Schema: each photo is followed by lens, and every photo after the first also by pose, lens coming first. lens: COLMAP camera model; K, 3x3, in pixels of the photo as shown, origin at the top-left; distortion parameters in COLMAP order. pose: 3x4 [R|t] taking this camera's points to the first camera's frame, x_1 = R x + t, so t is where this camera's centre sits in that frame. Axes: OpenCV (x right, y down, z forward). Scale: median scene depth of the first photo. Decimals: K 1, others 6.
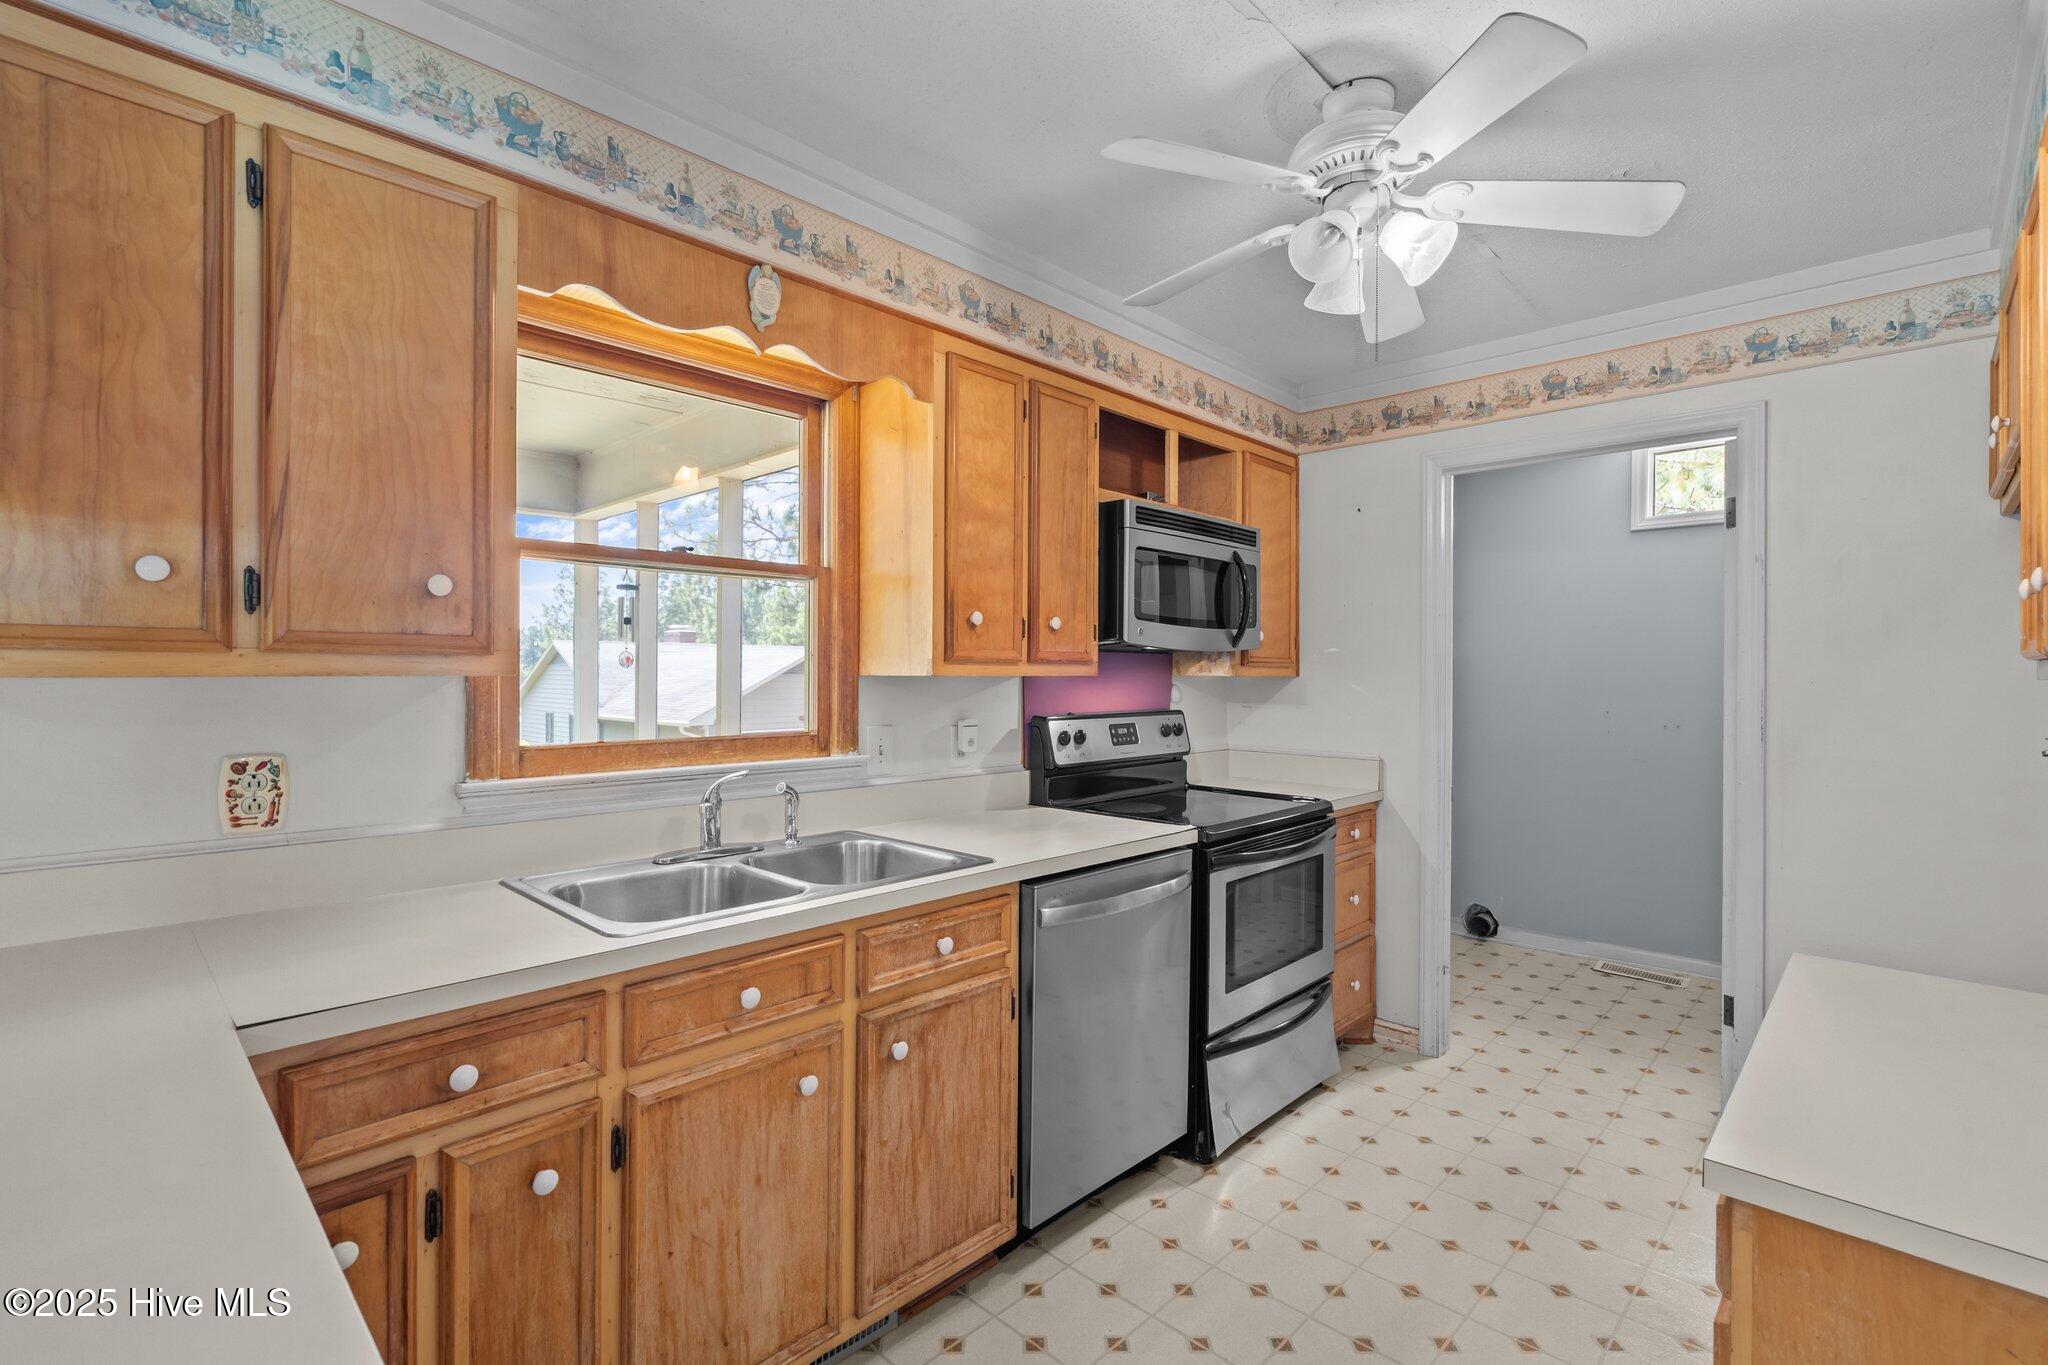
lens RADIAL K [[933.5, 0, 1025.5], [0, 933.5, 676.6], [0, 0, 1]] dist [-0.004683, 0.002266]
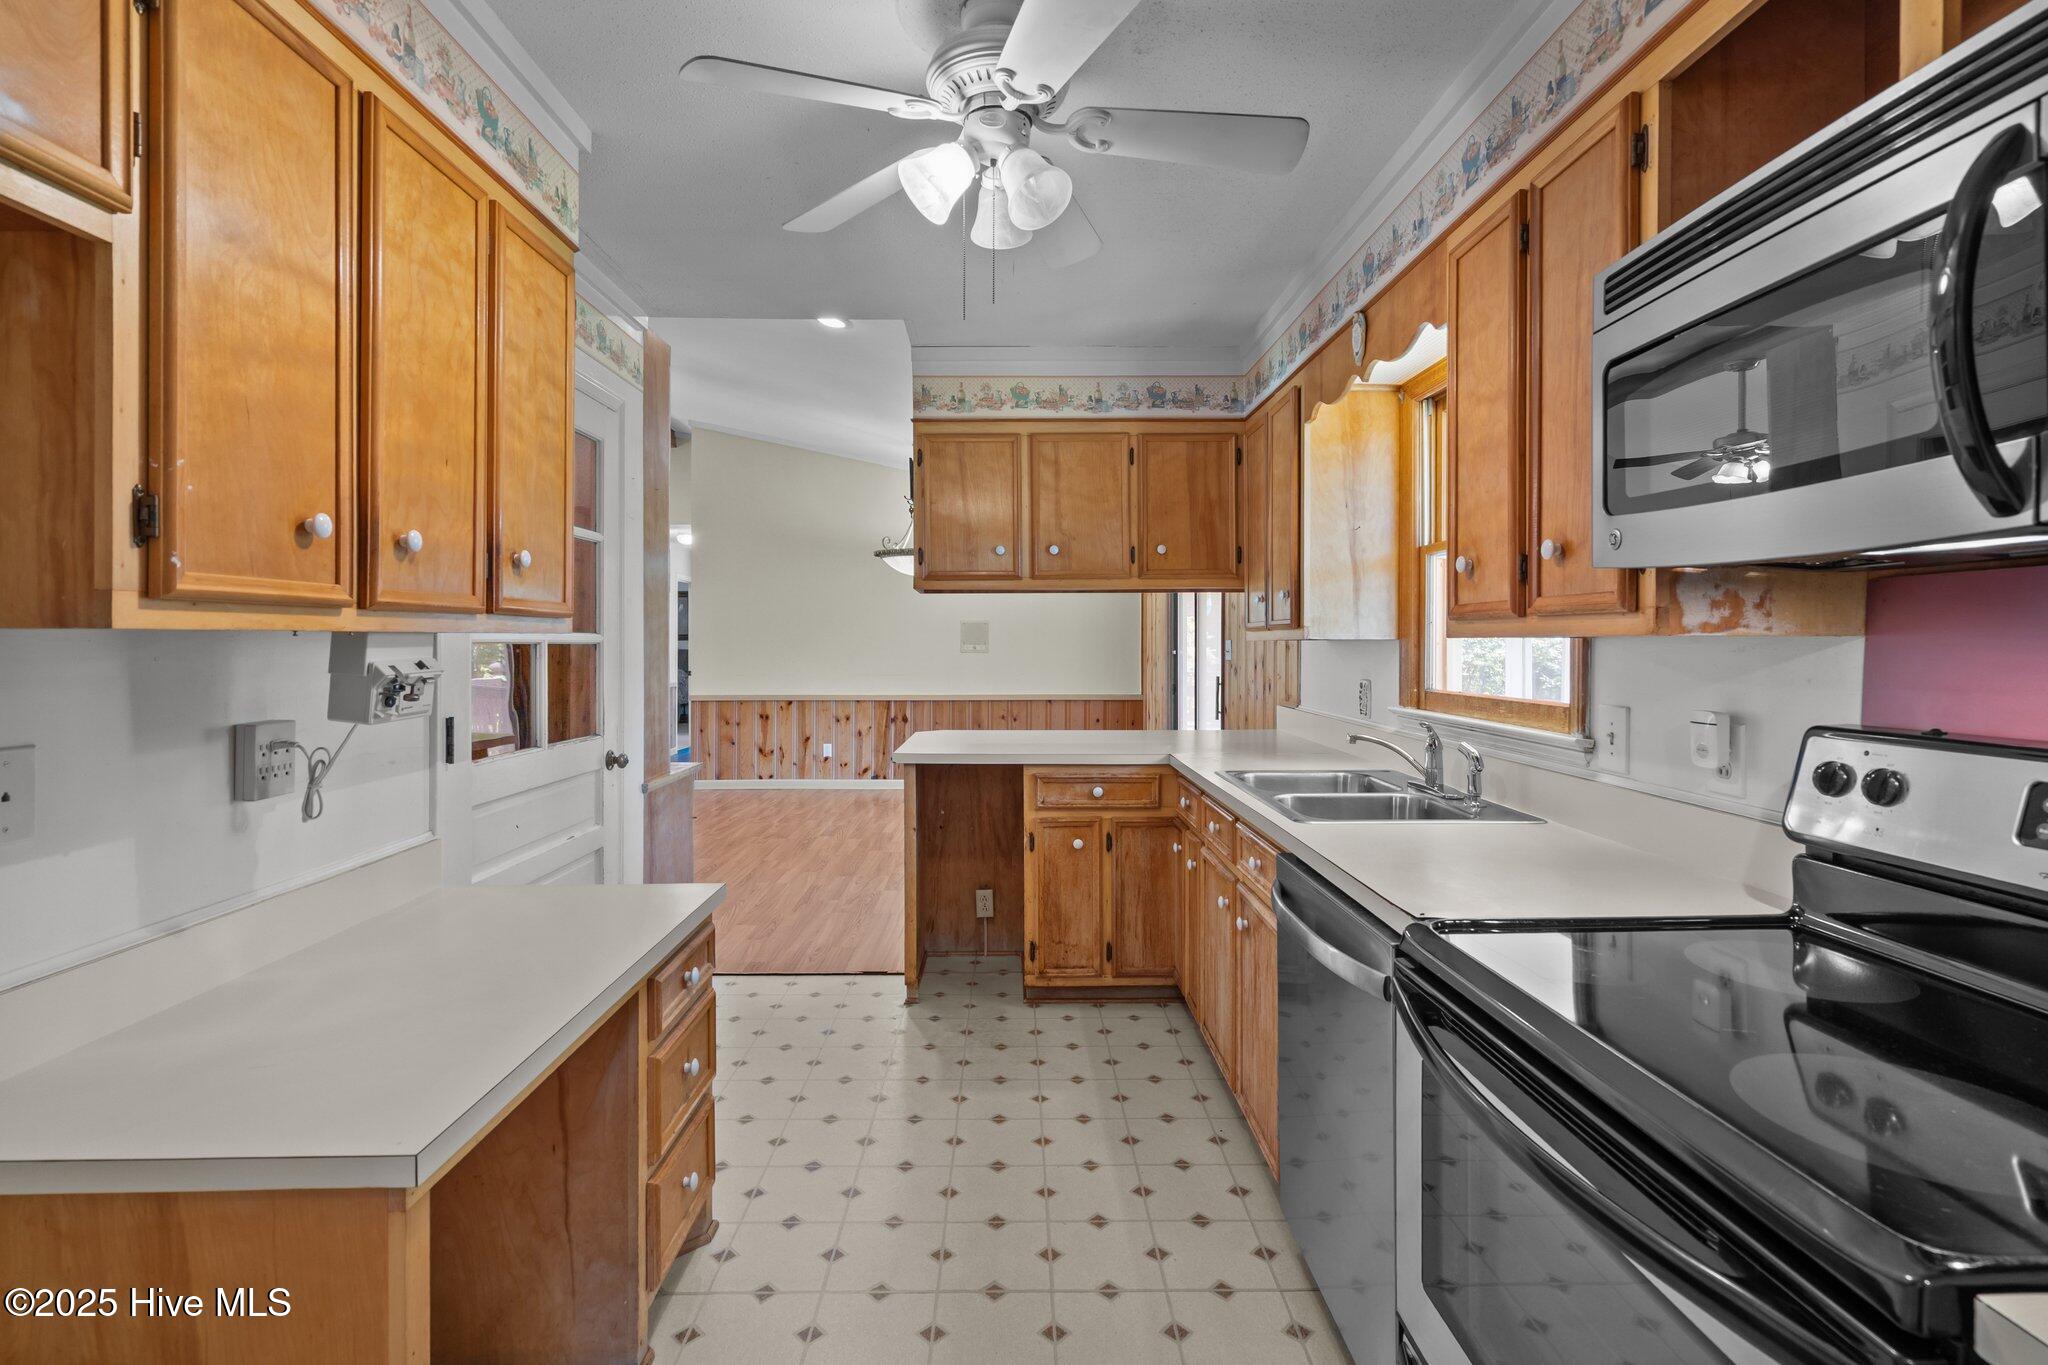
lens RADIAL K [[933.5, 0, 1027.4], [0, 933.5, 644.8], [0, 0, 1]] dist [-0.004683, 0.002266]
pose [[-0.704158, -0.002034, -0.710040, 0.659002], [-0.004451, 0.999989, 0.001549, 0.004739], [0.710029, 0.004251, -0.704159, 1.115357]]
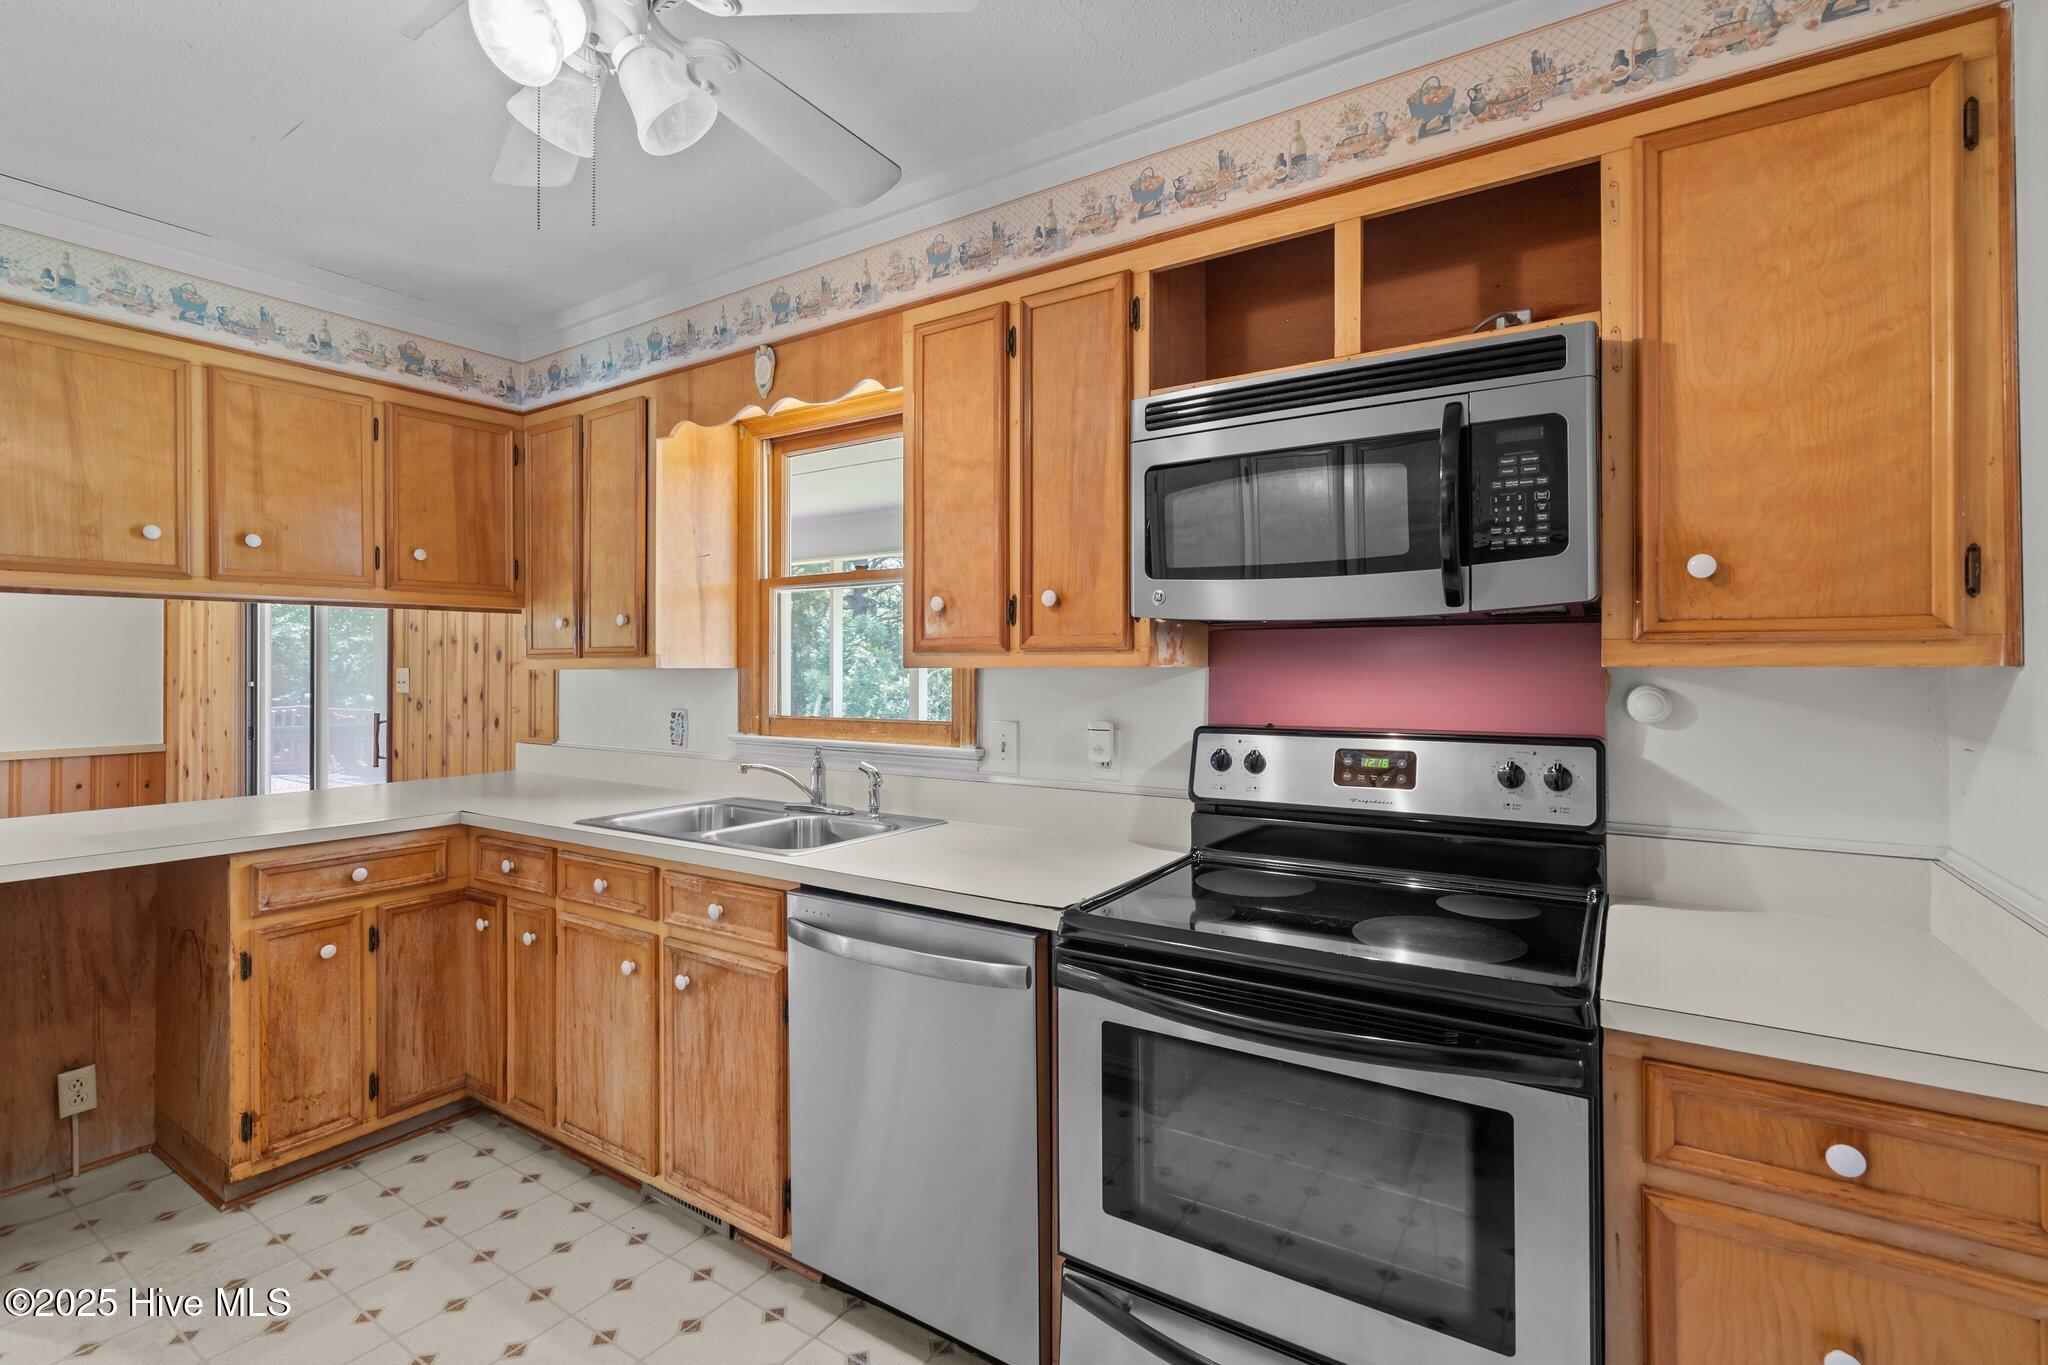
lens RADIAL K [[933.5, 0, 1001.2], [0, 933.5, 658.9], [0, 0, 1]] dist [-0.004683, 0.002266]
pose [[0.178356, -0.012672, -0.983885, 0.728672], [0.000753, 0.999919, -0.012742, 0.001566], [0.983966, 0.001532, 0.178351, 0.775937]]
